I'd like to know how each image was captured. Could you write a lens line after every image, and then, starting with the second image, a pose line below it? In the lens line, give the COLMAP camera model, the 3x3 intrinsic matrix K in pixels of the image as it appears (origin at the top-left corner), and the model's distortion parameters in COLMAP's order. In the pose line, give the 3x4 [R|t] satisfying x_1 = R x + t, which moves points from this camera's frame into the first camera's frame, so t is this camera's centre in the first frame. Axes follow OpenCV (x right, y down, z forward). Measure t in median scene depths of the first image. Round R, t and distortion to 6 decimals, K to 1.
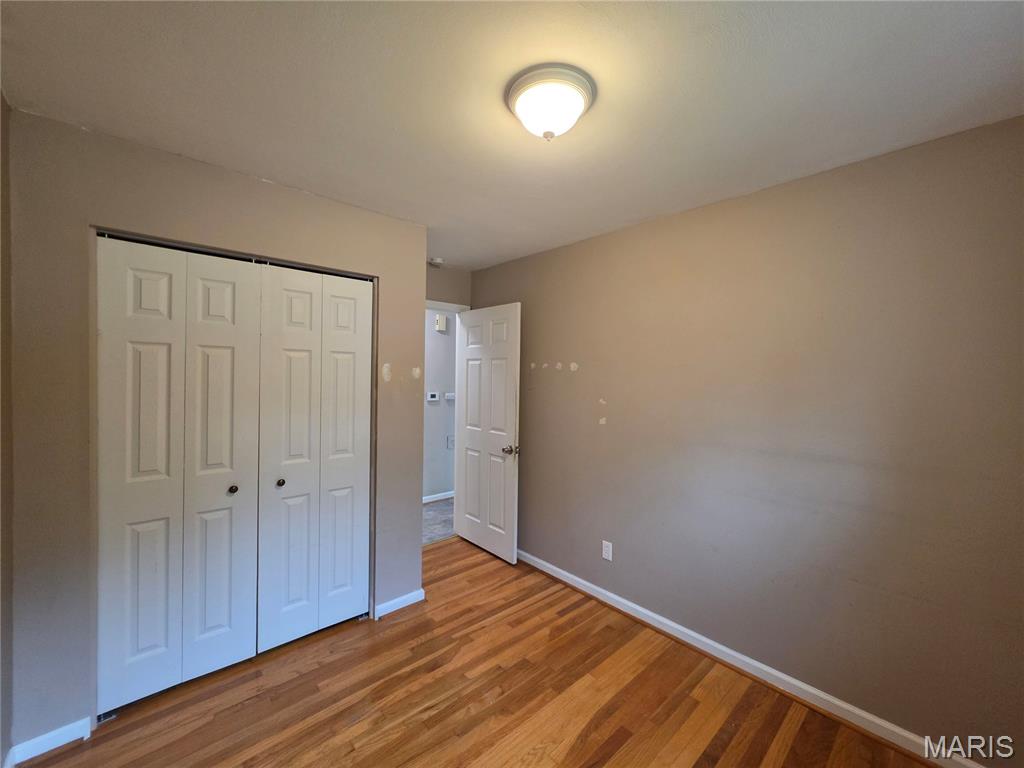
lens RADIAL K [[411.5, 0, 509.8], [0, 411.5, 380.2], [0, 0, 1]] dist [-0.003683, 0.000546]
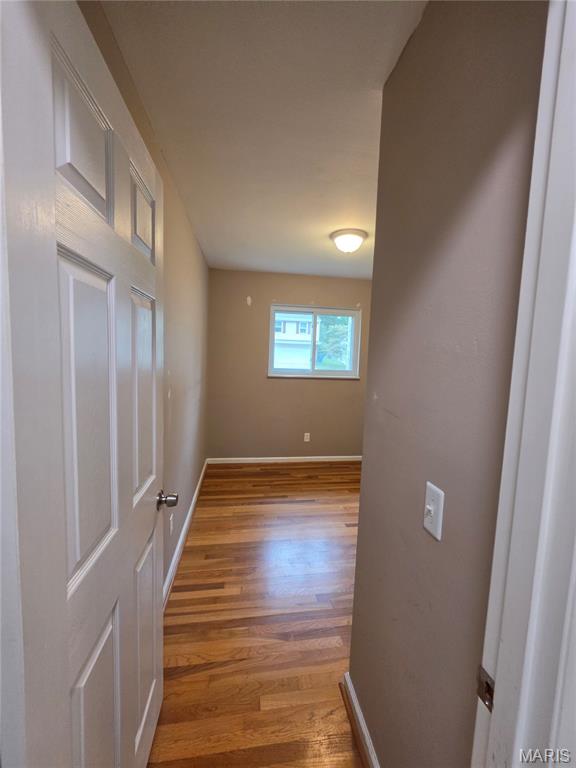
lens RADIAL K [[308.6, 0, 292.9], [0, 308.6, 382.1], [0, 0, 1]] dist [-0.003683, 0.000546]
pose [[-0.834692, -0.096833, 0.542136, -0.491498], [-0.041435, 0.992672, 0.113511, -0.017059], [-0.549155, 0.072283, -0.832588, 1.931292]]
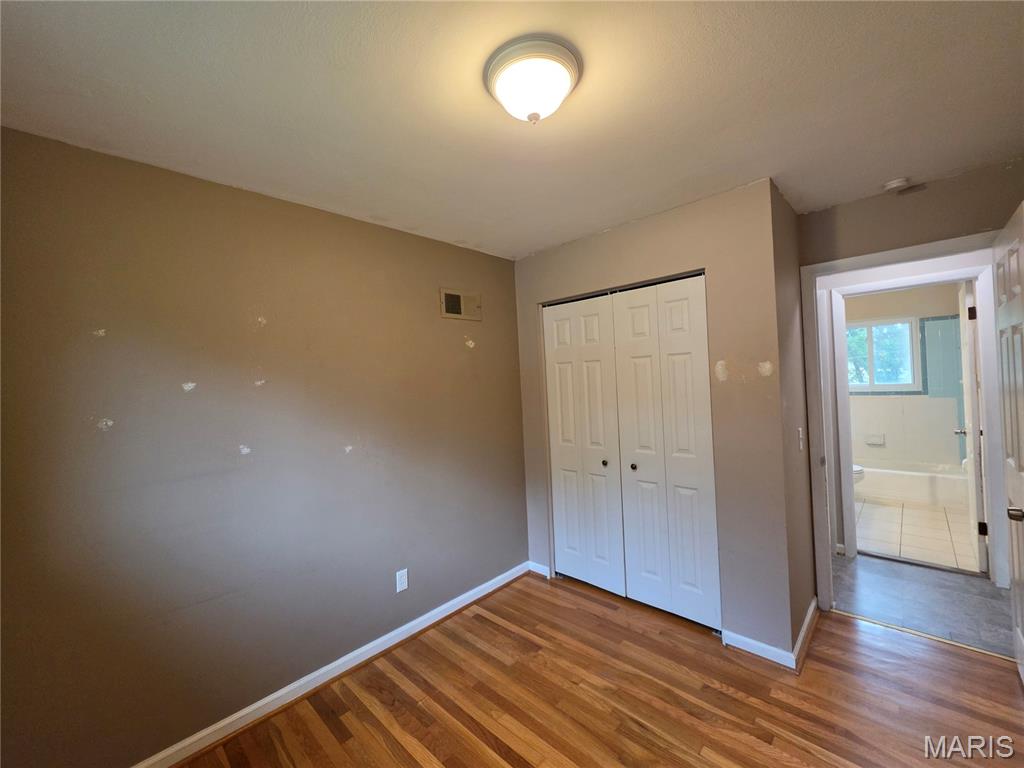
lens RADIAL K [[411.5, 0, 509.8], [0, 411.5, 380.2], [0, 0, 1]] dist [-0.003683, 0.000546]
pose [[0.065742, -0.021304, -0.997609, 0.693989], [0.033053, 0.999270, -0.019161, 0.004048], [0.997289, -0.031714, 0.066398, 0.604773]]
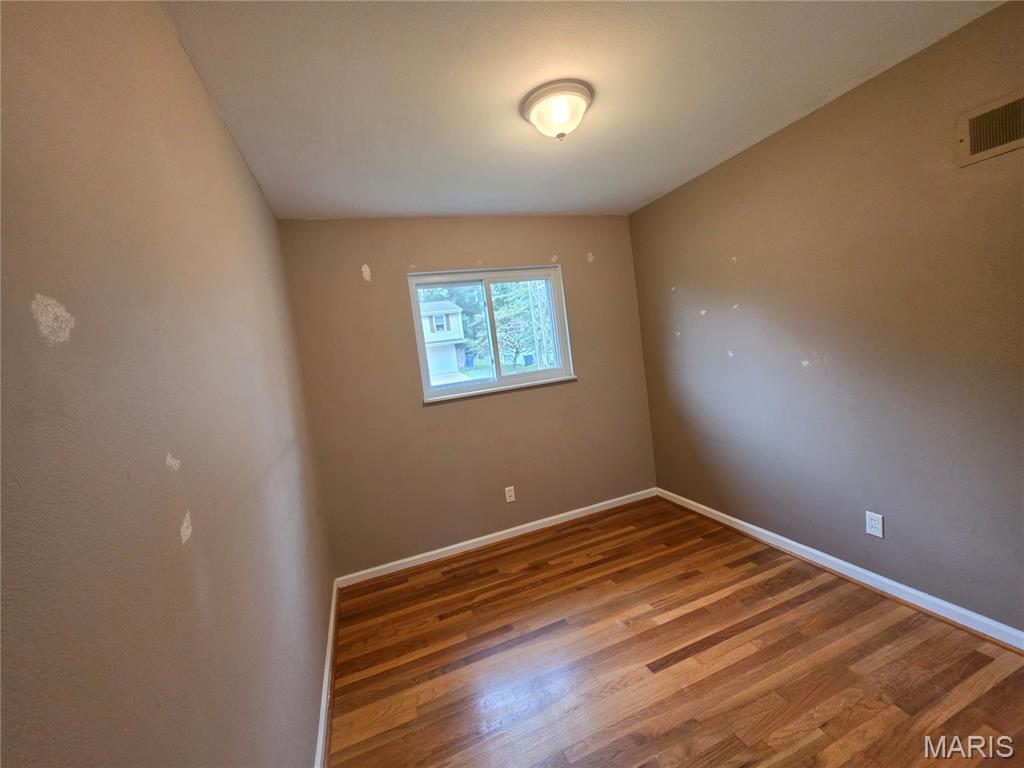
lens RADIAL K [[411.5, 0, 509.8], [0, 411.5, 380.2], [0, 0, 1]] dist [-0.003683, 0.000546]
pose [[-0.921642, 0.074709, 0.380782, -0.126084], [0.117837, 0.988836, 0.091203, -0.000569], [-0.369717, 0.128926, -0.920156, 1.594858]]
